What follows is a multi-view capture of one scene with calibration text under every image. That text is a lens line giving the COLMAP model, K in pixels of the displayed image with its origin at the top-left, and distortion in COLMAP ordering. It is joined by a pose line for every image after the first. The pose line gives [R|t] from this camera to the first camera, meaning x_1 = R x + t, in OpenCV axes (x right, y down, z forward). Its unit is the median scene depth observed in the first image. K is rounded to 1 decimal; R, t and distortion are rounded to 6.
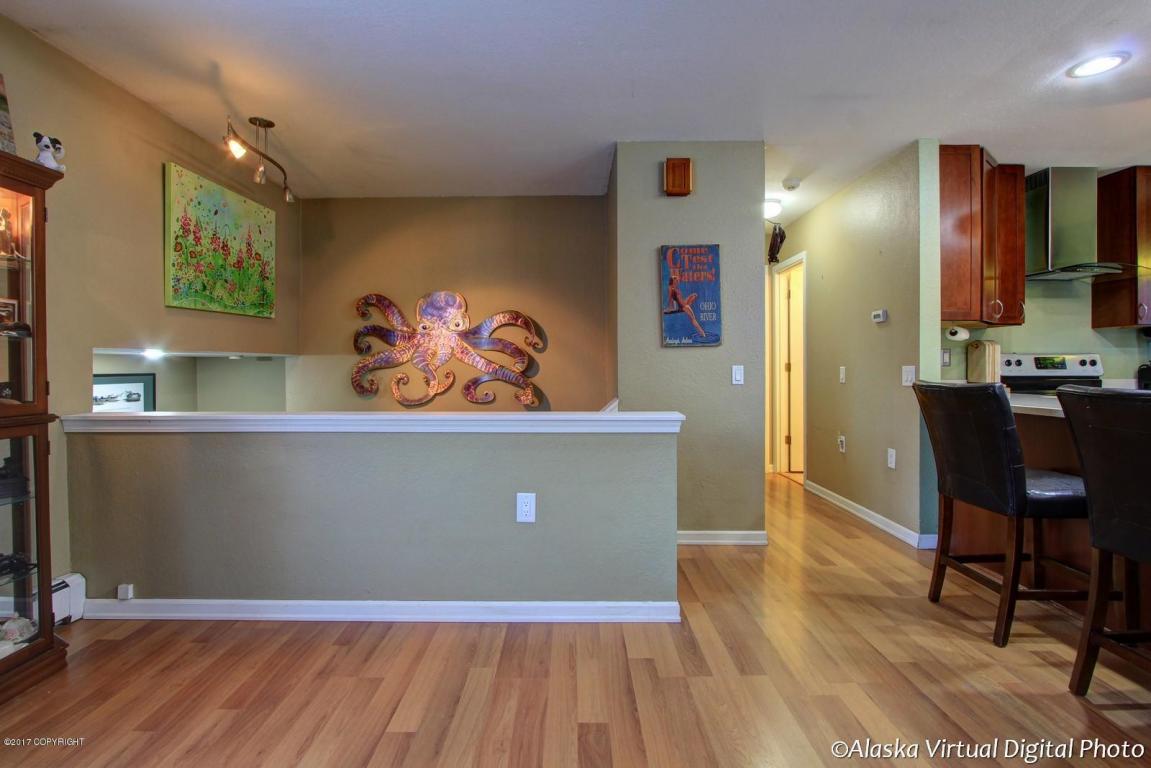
lens RADIAL K [[541.5, 0, 569.9], [0, 541.5, 367.9], [0, 0, 1]] dist [-0.016459, 0.001596]
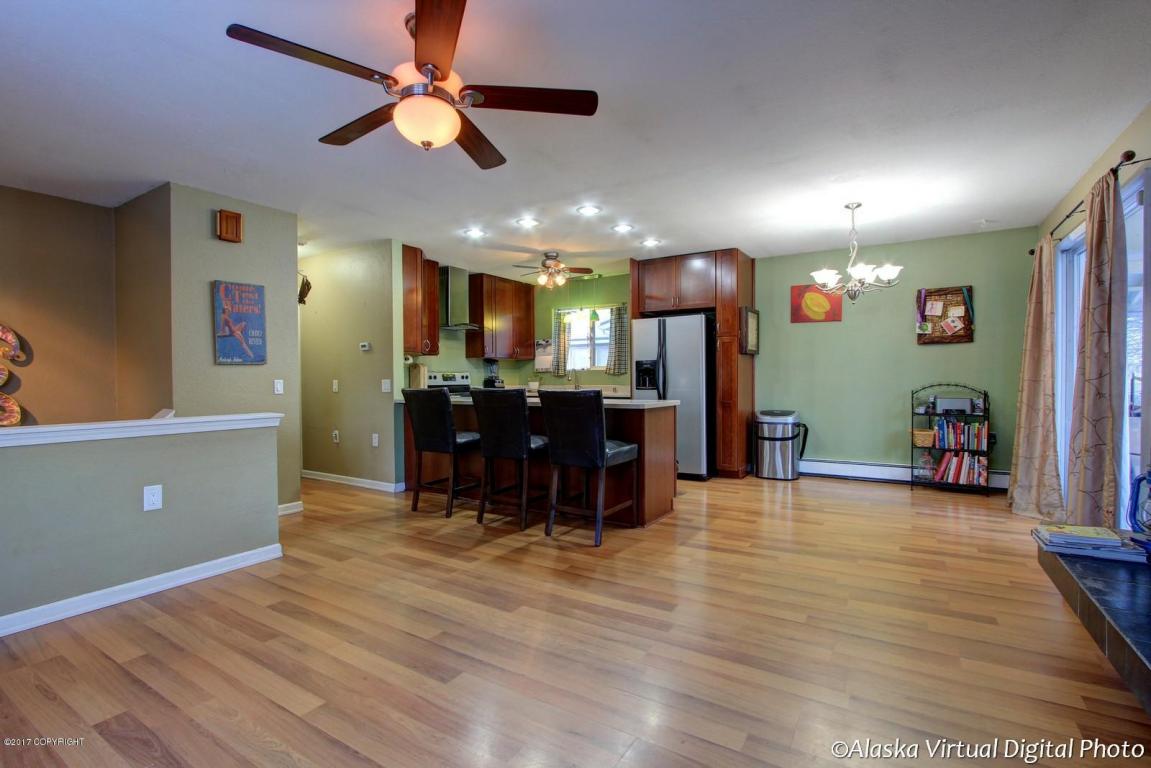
lens RADIAL K [[533.4, 0, 579.0], [0, 533.4, 385.7], [0, 0, 1]] dist [-0.014928, 0.000122]
pose [[0.520412, -0.013854, 0.853803, -0.415170], [0.007375, 0.999904, 0.011729, 0.000012], [-0.853883, 0.000193, 0.520465, -0.299912]]
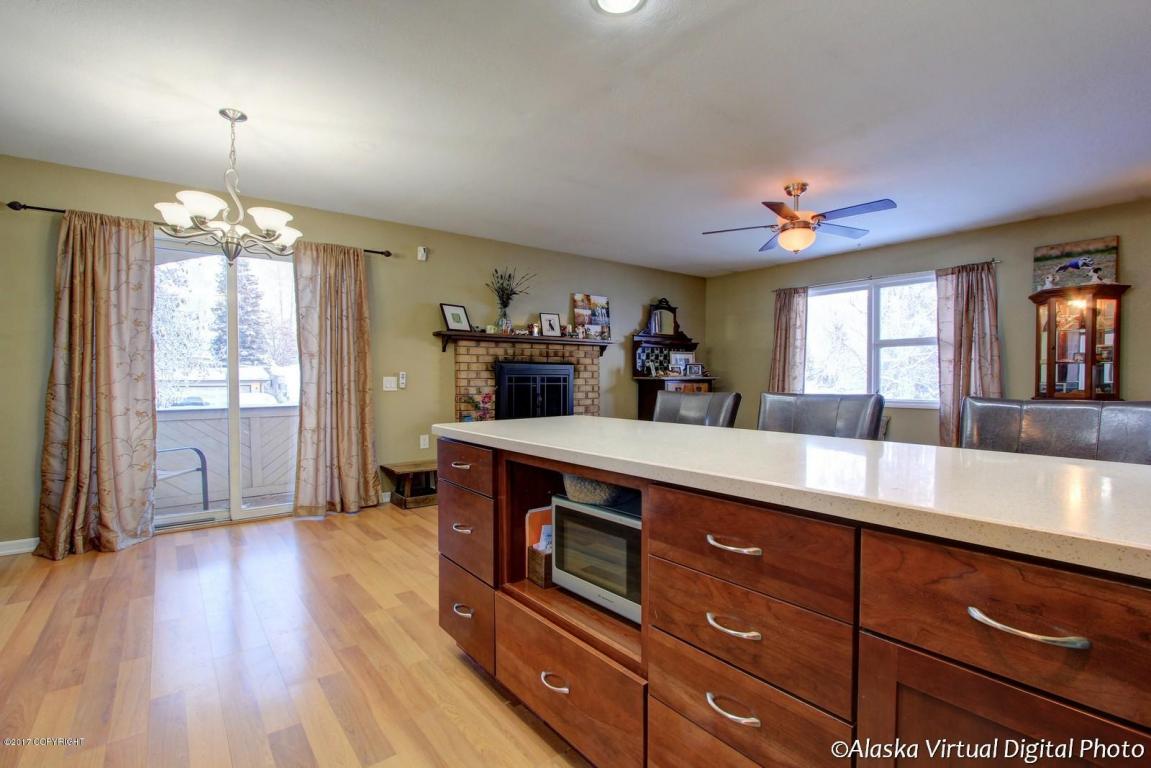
lens RADIAL K [[546.4, 0, 572.1], [0, 546.4, 387.8], [0, 0, 1]] dist [-0.016212, 0.000211]
pose [[-0.782835, 0.014507, -0.622061, 1.165305], [0.001053, 0.999758, 0.021991, -0.004684], [0.622229, 0.016560, -0.782660, 0.815952]]
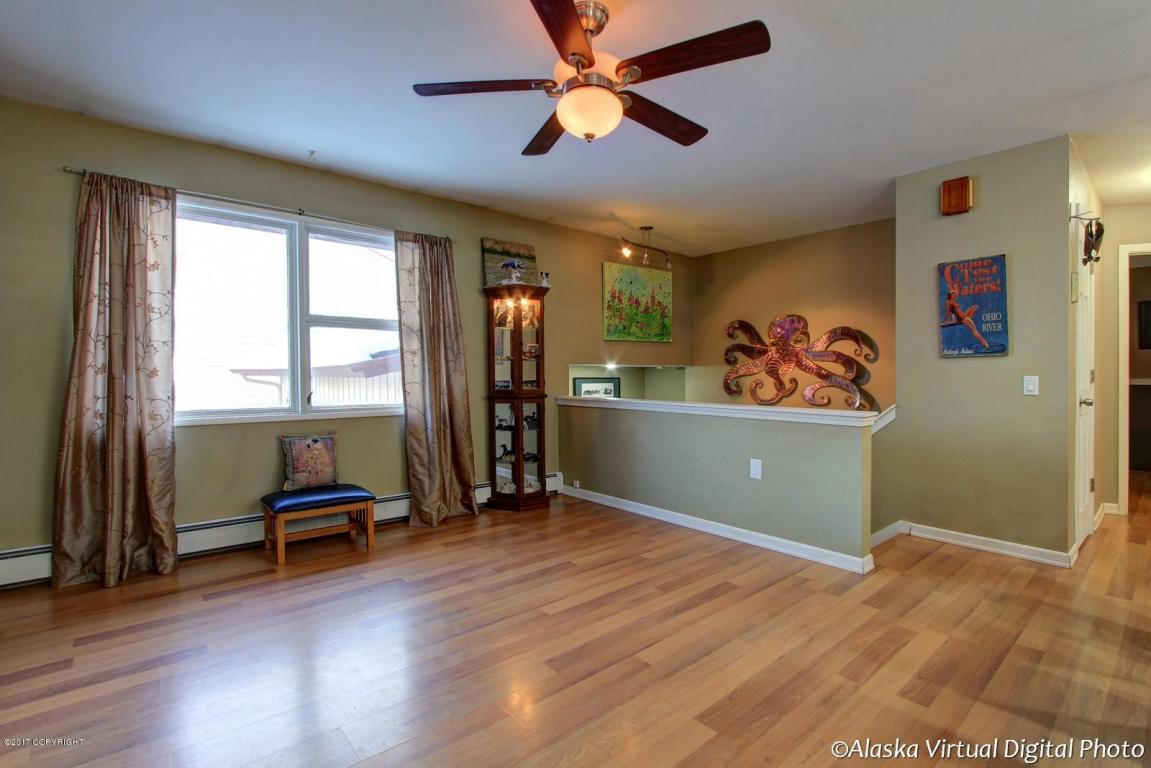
lens RADIAL K [[534.4, 0, 573.3], [0, 534.4, 383.5], [0, 0, 1]] dist [-0.011616, 0.001235]
pose [[0.658525, 0.019168, -0.752315, 0.489639], [-0.007267, 0.999791, 0.019112, -0.002223], [0.752524, -0.007119, 0.658526, -0.247048]]
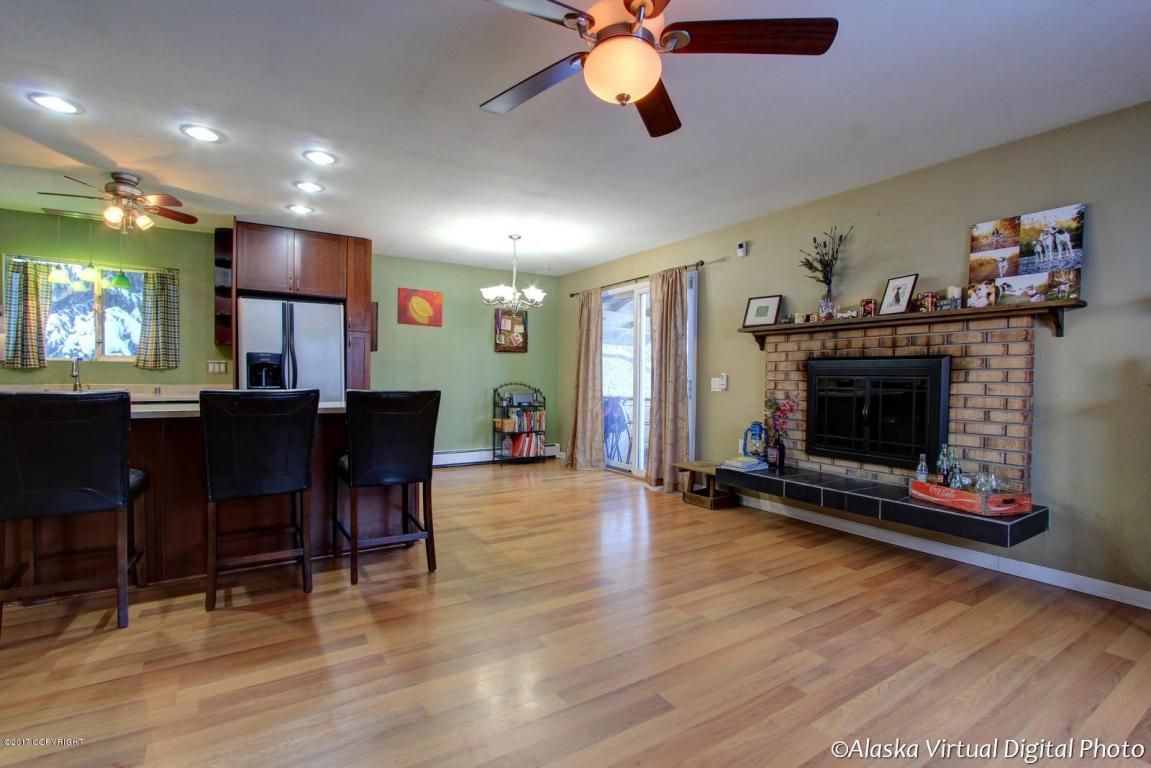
lens RADIAL K [[534.4, 0, 573.3], [0, 534.4, 383.5], [0, 0, 1]] dist [-0.011616, 0.001235]
pose [[-0.539549, -0.012257, 0.841865, -0.391206], [-0.005753, 0.999924, 0.010871, -0.001070], [-0.841935, 0.001022, -0.539579, 0.512608]]
